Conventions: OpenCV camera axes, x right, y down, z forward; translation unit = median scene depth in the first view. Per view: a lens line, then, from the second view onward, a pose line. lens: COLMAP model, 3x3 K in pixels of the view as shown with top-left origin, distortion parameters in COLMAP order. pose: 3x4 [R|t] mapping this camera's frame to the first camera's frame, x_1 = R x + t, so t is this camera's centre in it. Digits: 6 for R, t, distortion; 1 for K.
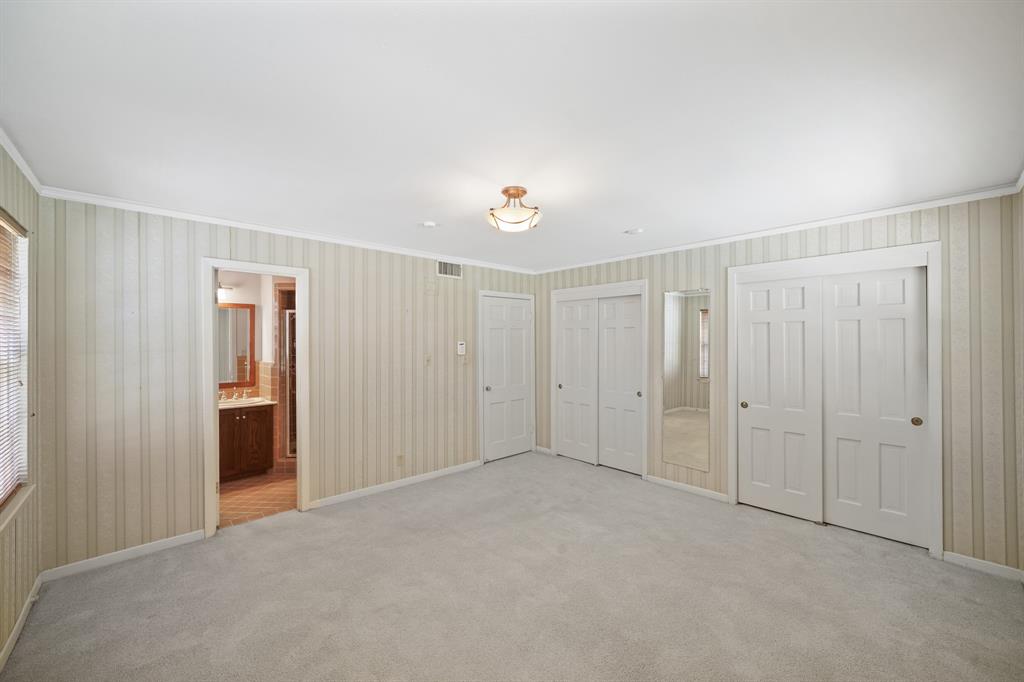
lens RADIAL K [[411.0, 0, 510.6], [0, 411.0, 335.7], [0, 0, 1]] dist [-0.000427, 0.000249]
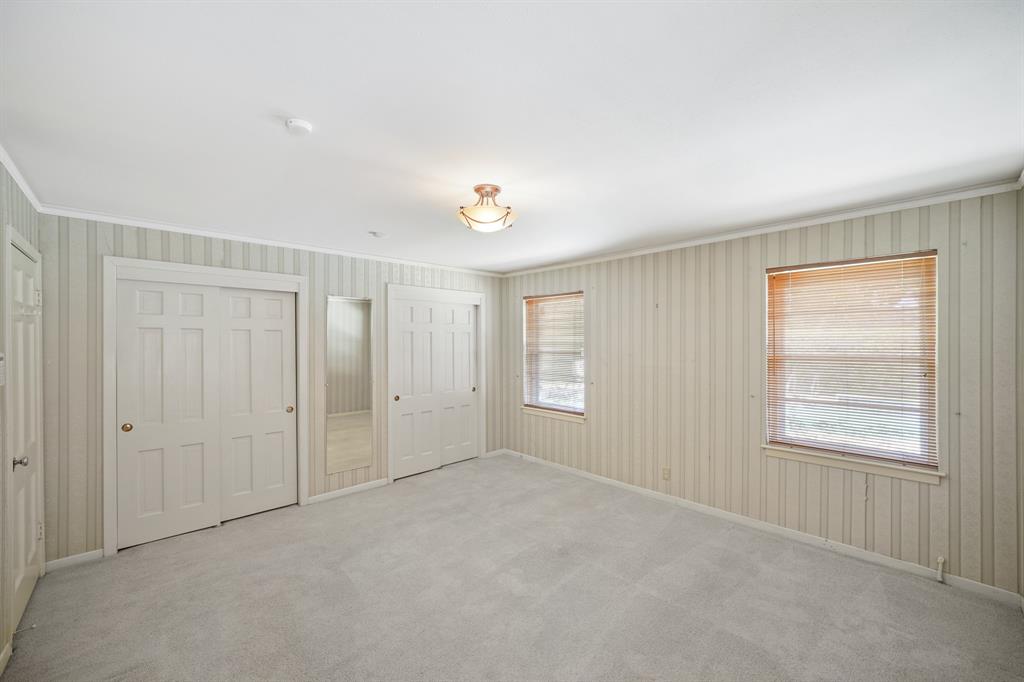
lens RADIAL K [[411.0, 0, 510.6], [0, 411.0, 346.5], [0, 0, 1]] dist [-0.000427, 0.000249]
pose [[-0.011359, -0.003919, 0.999928, -0.614672], [-0.001298, 0.999992, 0.003905, 0.008062], [-0.999935, -0.001253, -0.011364, 0.631441]]
